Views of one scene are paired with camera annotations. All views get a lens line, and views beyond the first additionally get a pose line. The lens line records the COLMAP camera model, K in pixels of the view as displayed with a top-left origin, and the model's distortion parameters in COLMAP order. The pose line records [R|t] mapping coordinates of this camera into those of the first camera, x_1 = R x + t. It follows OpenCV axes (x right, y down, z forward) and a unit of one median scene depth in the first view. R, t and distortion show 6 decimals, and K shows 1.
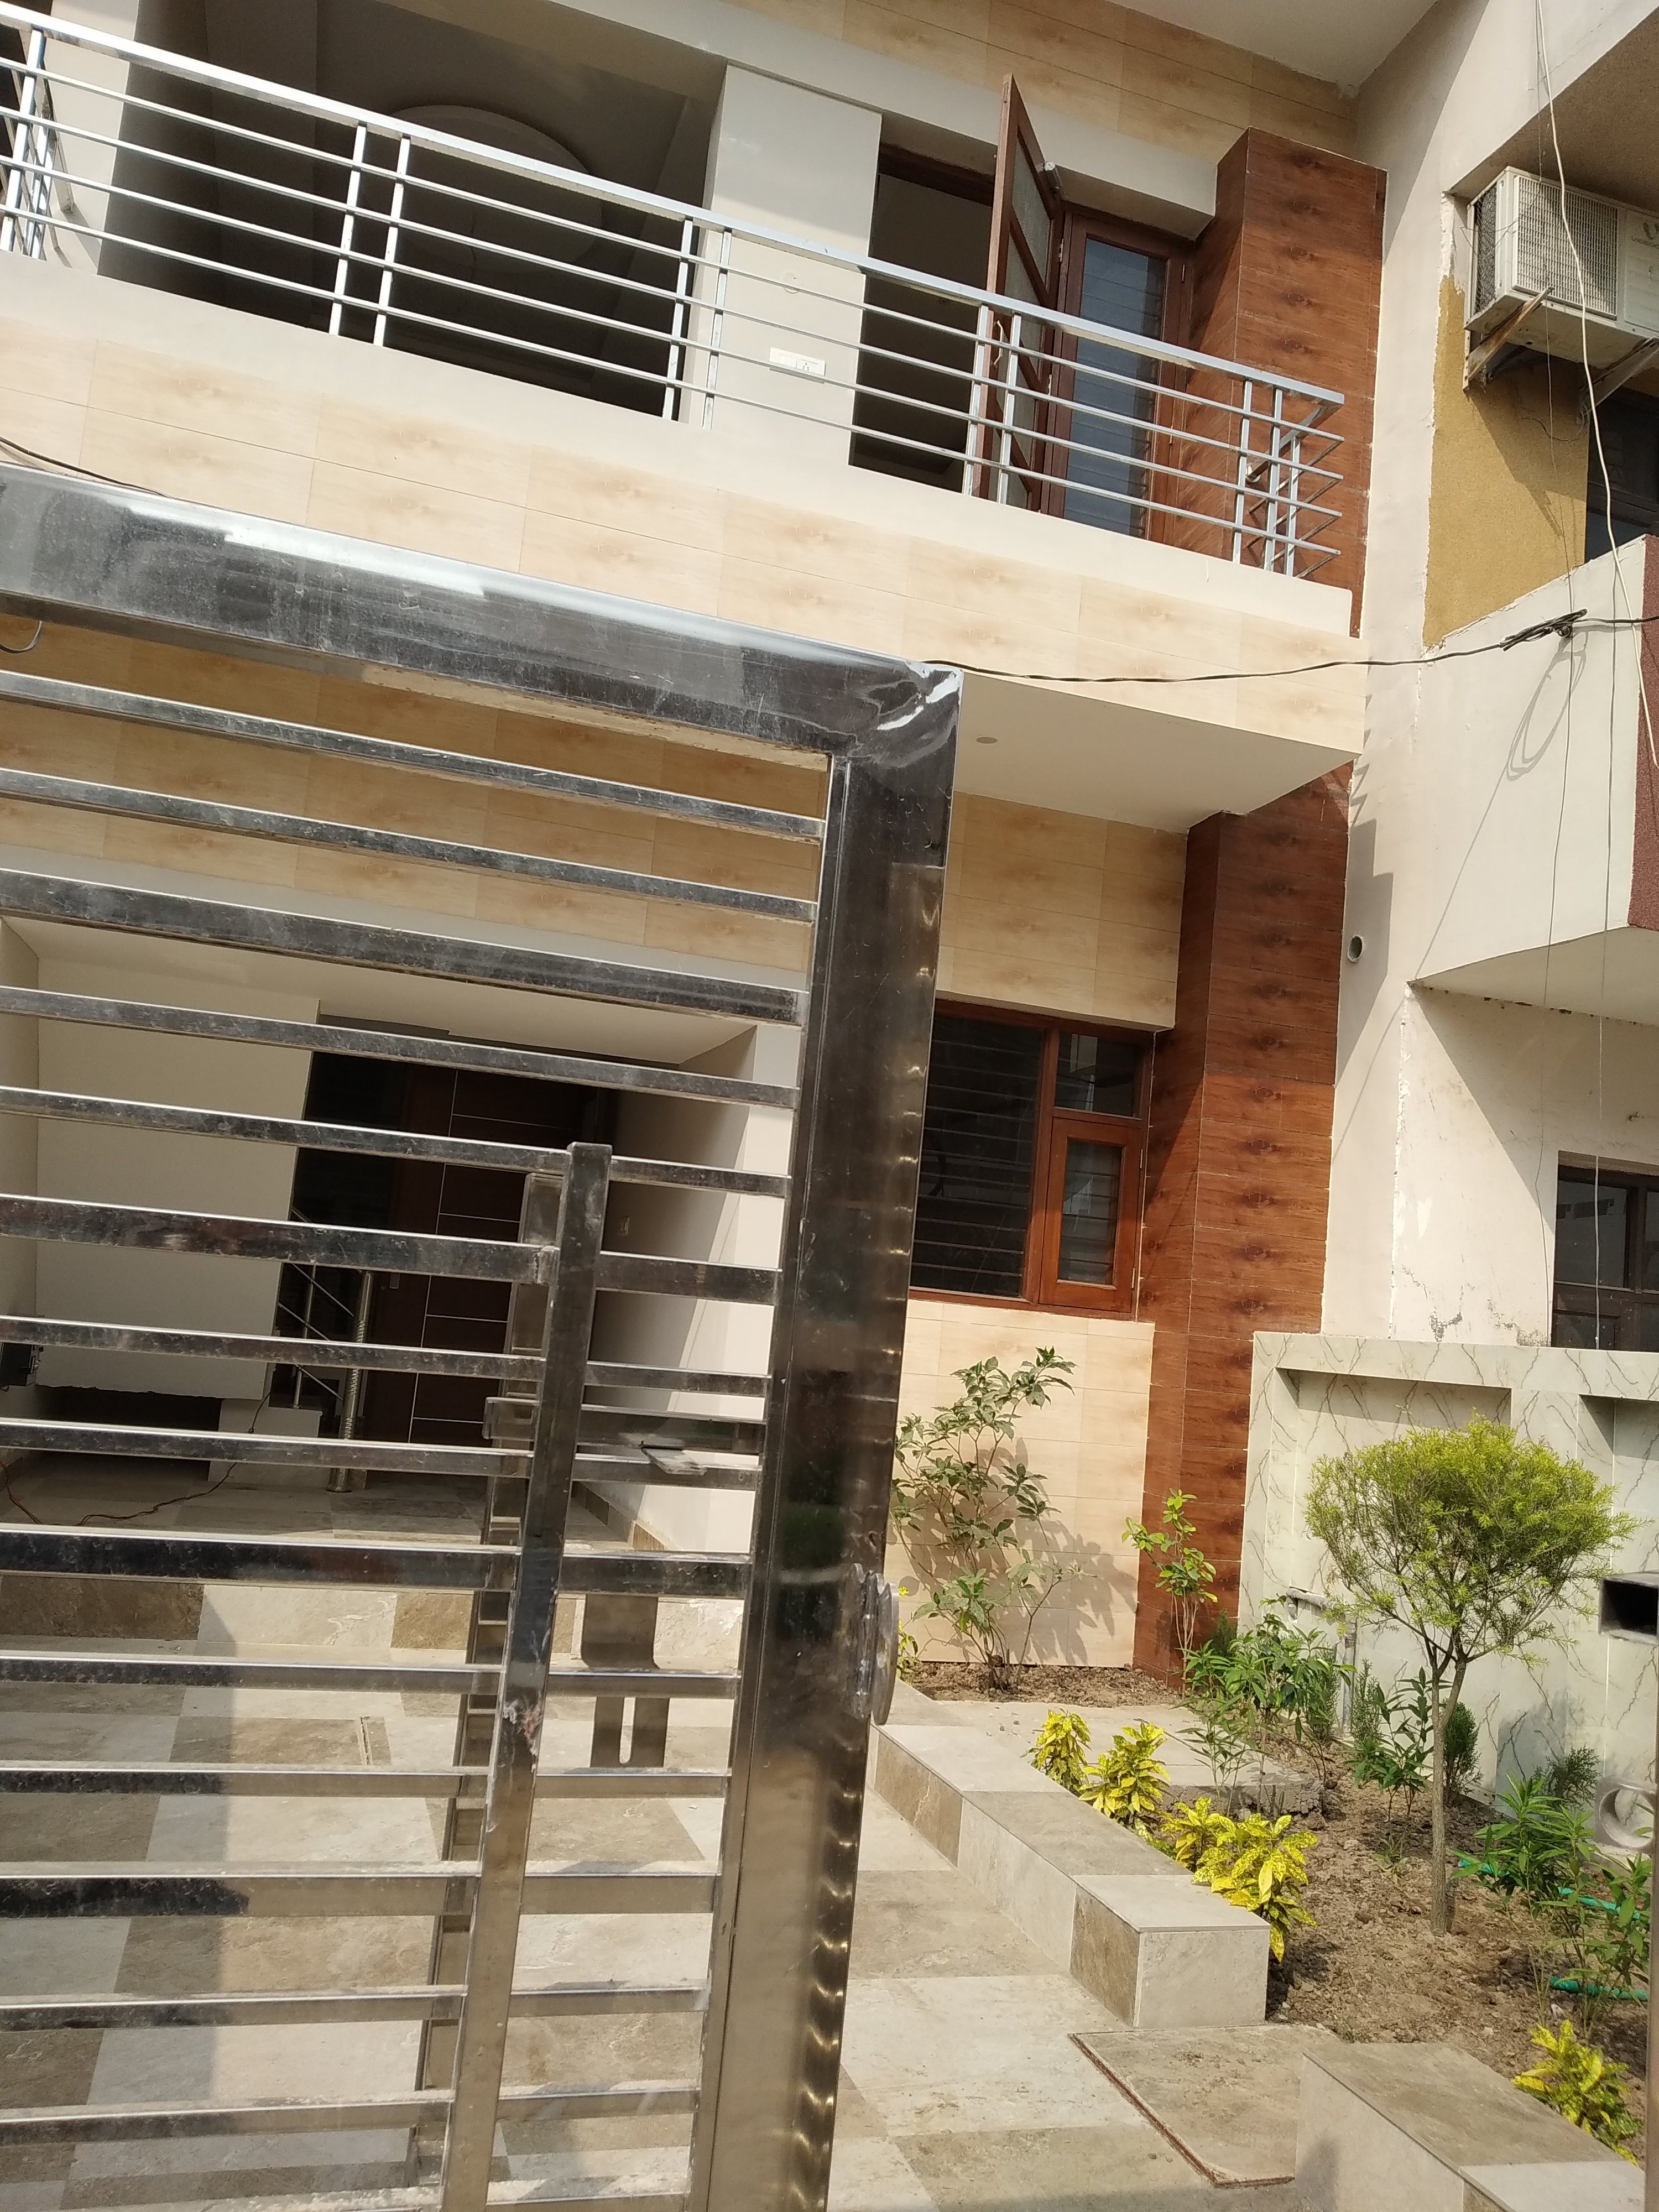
lens RADIAL K [[1691.4, 0, 810.5], [0, 1691.4, 1100.1], [0, 0, 1]] dist [0.015655, -0.032165]
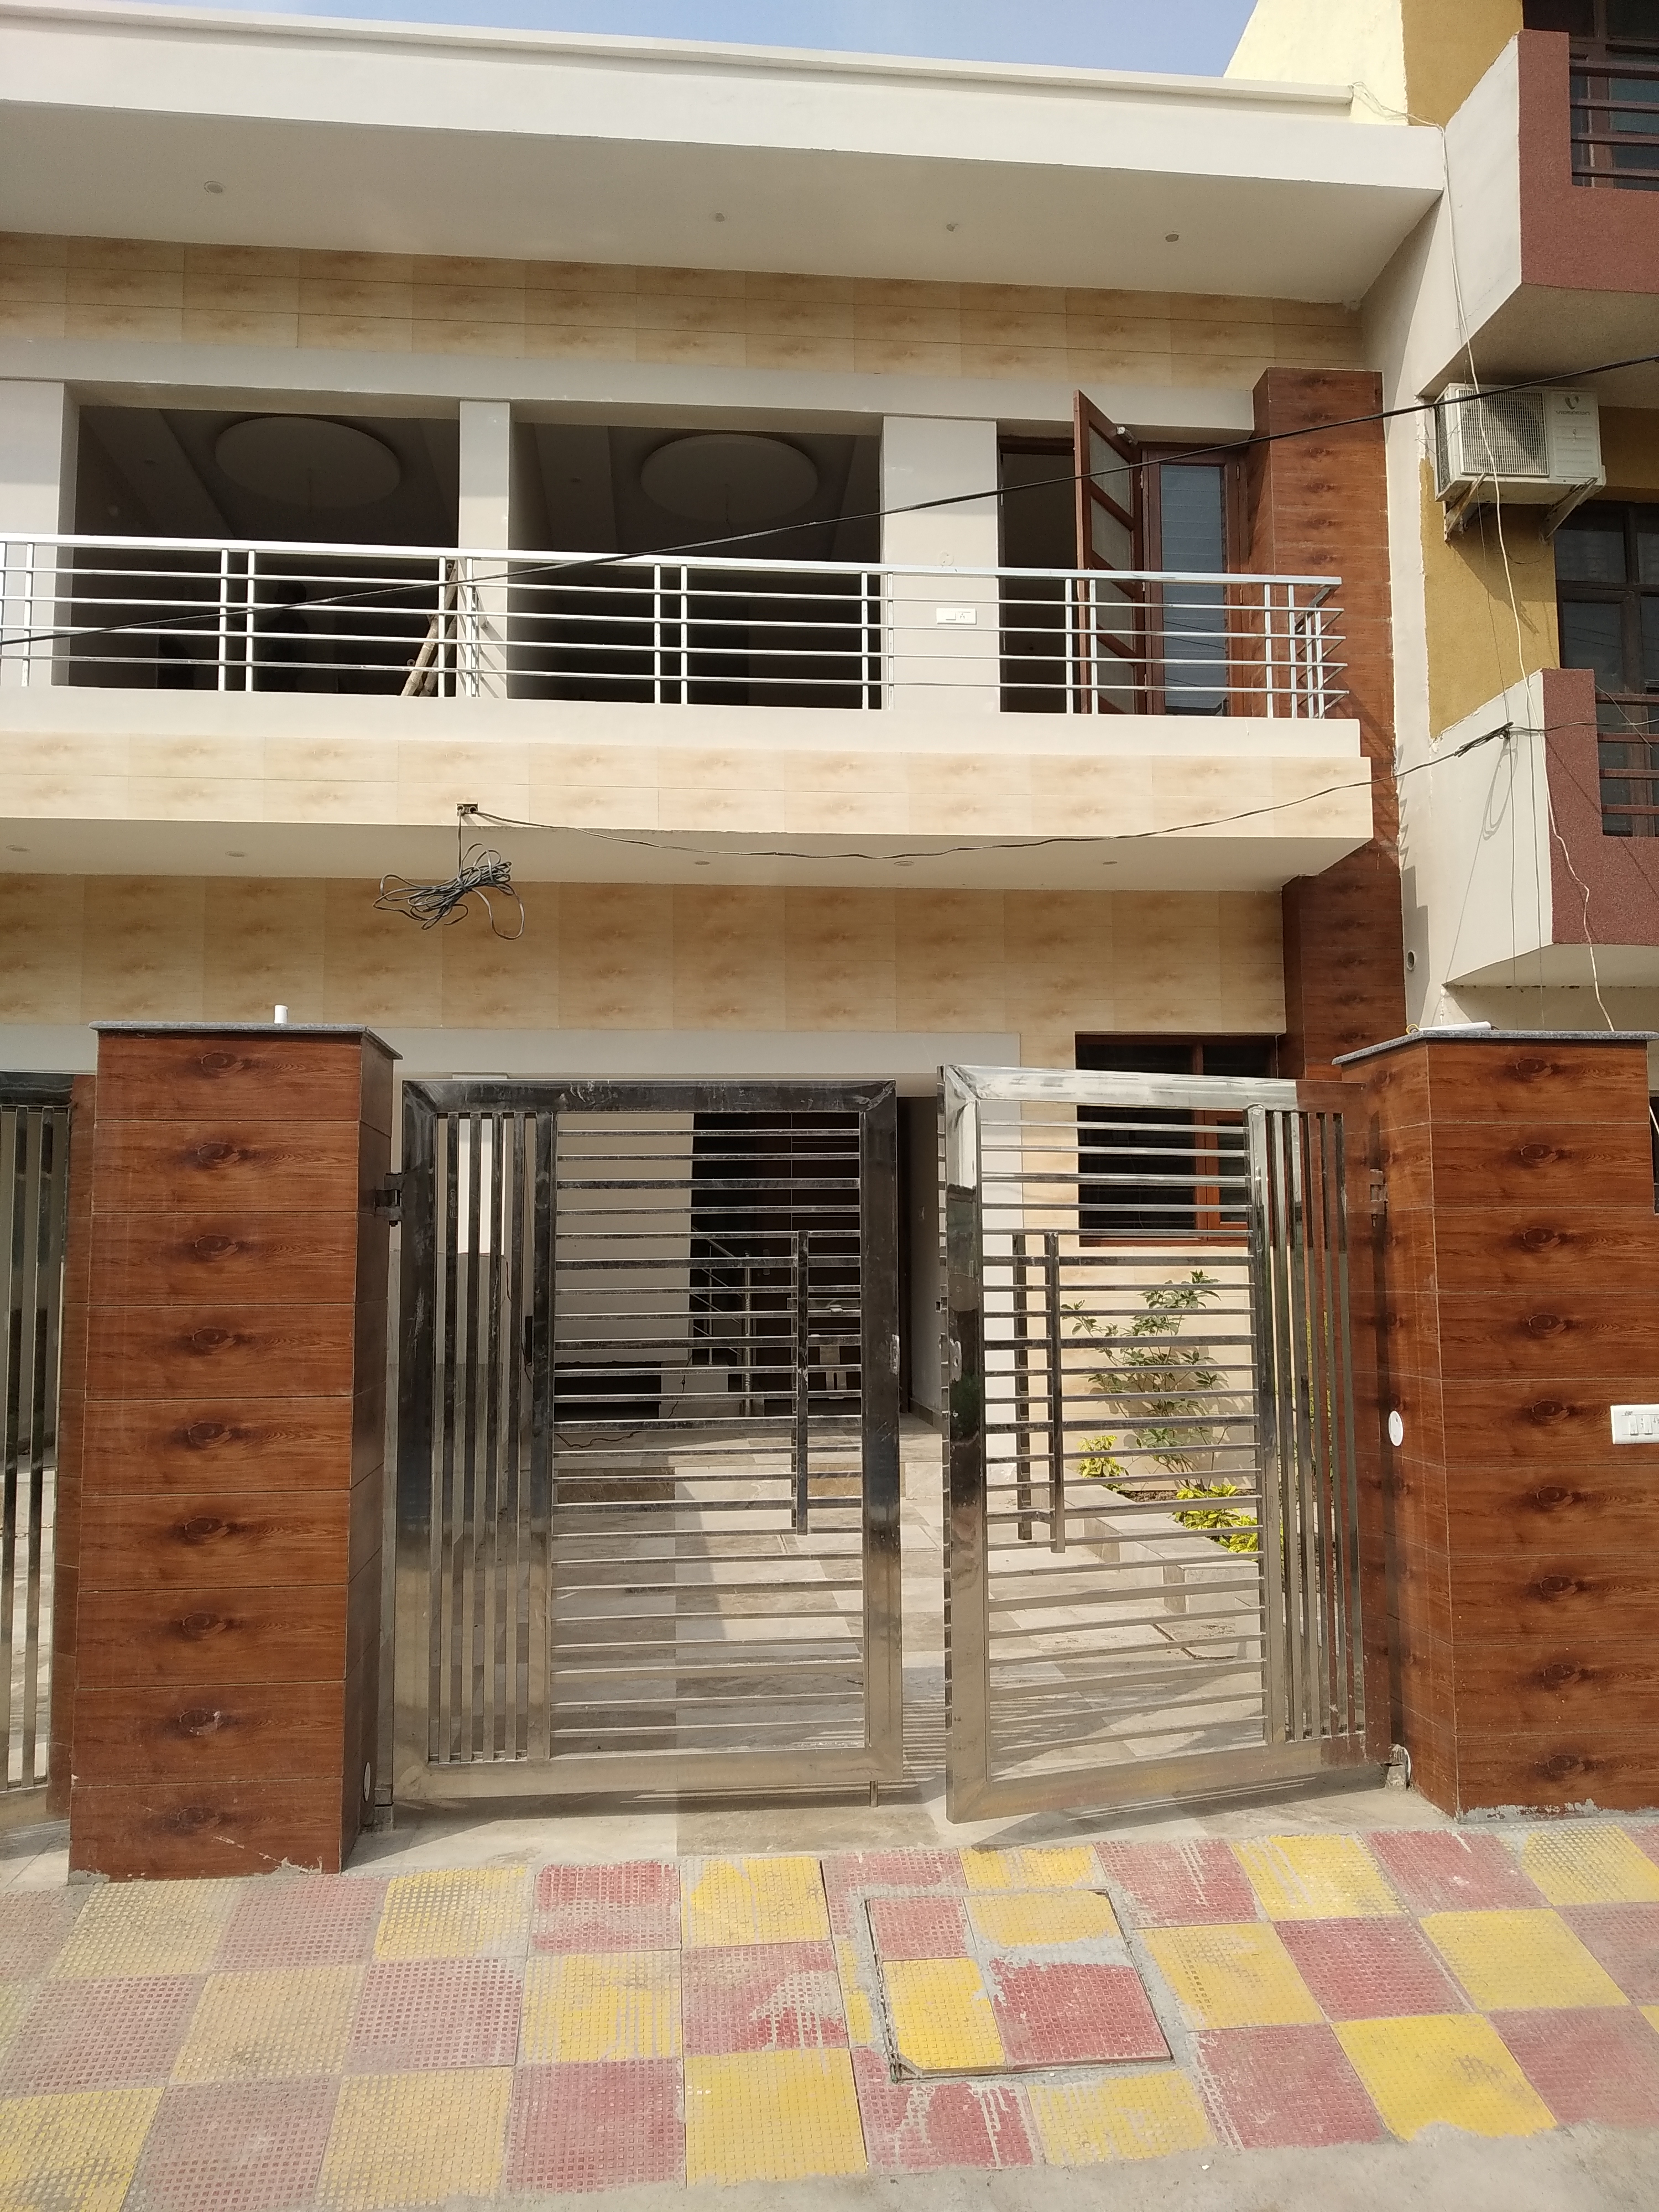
lens RADIAL K [[1691.4, 0, 837.9], [0, 1691.4, 1110.2], [0, 0, 1]] dist [0.015655, -0.032165]
pose [[0.975195, -0.117678, -0.187475, 0.116809], [0.122662, 0.992333, 0.015169, -0.048987], [0.184253, -0.037789, 0.982152, -0.462338]]
